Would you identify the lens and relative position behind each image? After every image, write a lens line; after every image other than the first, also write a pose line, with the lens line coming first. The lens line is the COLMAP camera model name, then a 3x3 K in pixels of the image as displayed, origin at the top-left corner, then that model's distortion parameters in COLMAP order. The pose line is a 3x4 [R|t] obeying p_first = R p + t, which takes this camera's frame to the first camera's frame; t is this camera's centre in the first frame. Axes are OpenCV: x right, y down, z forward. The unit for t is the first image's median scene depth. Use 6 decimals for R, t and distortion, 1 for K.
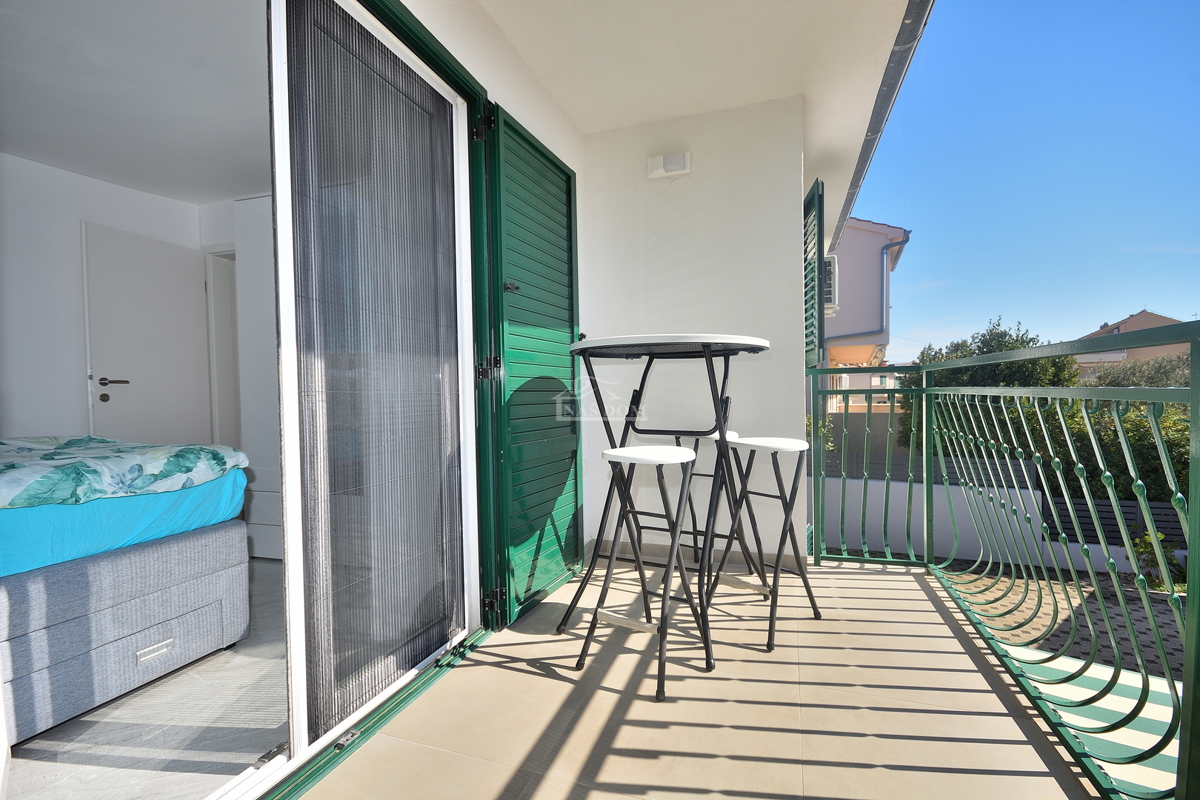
lens RADIAL K [[519.0, 0, 600.0], [0, 519.0, 400.0], [0, 0, 1]] dist [0.012781, -0.010588]
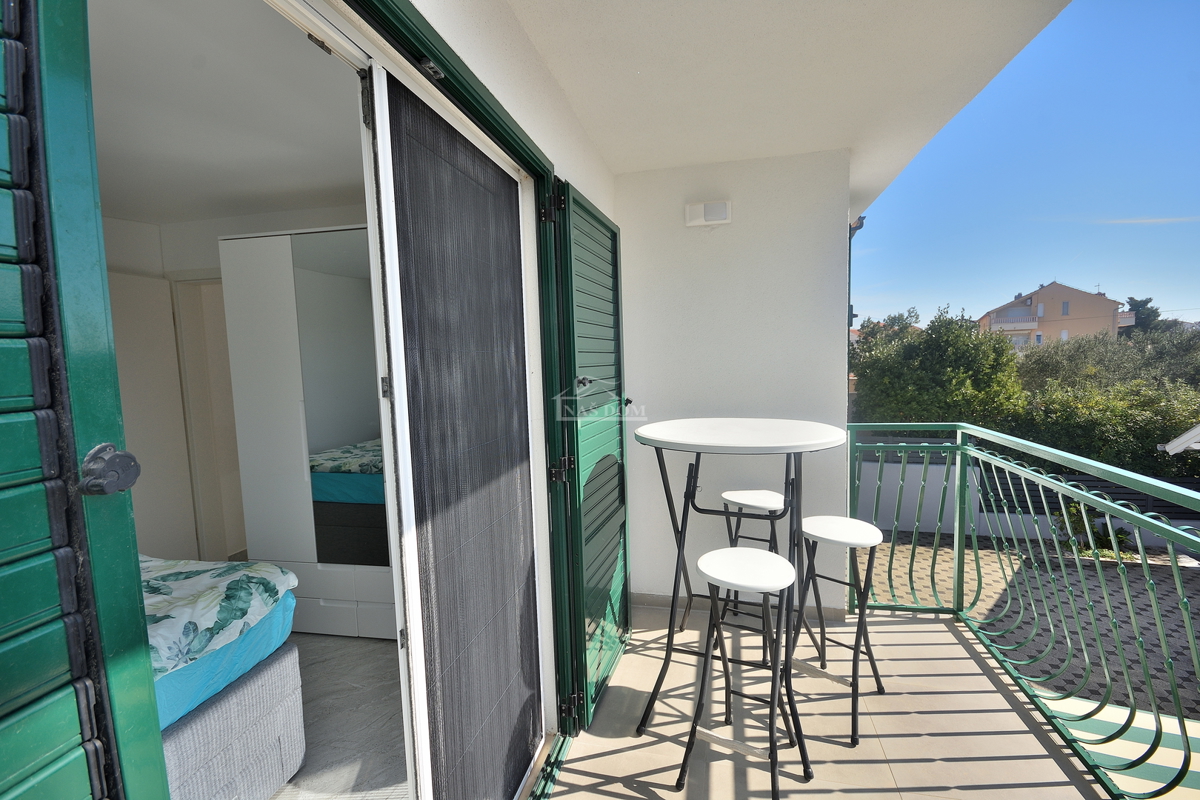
lens RADIAL K [[518.6, 0, 600.0], [0, 518.6, 400.0], [0, 0, 1]] dist [-0.001281, 0.000193]
pose [[0.994971, -0.021285, 0.097871, -0.231942], [0.015189, 0.997922, 0.062621, -0.240428], [-0.099000, -0.060819, 0.993227, 0.074383]]
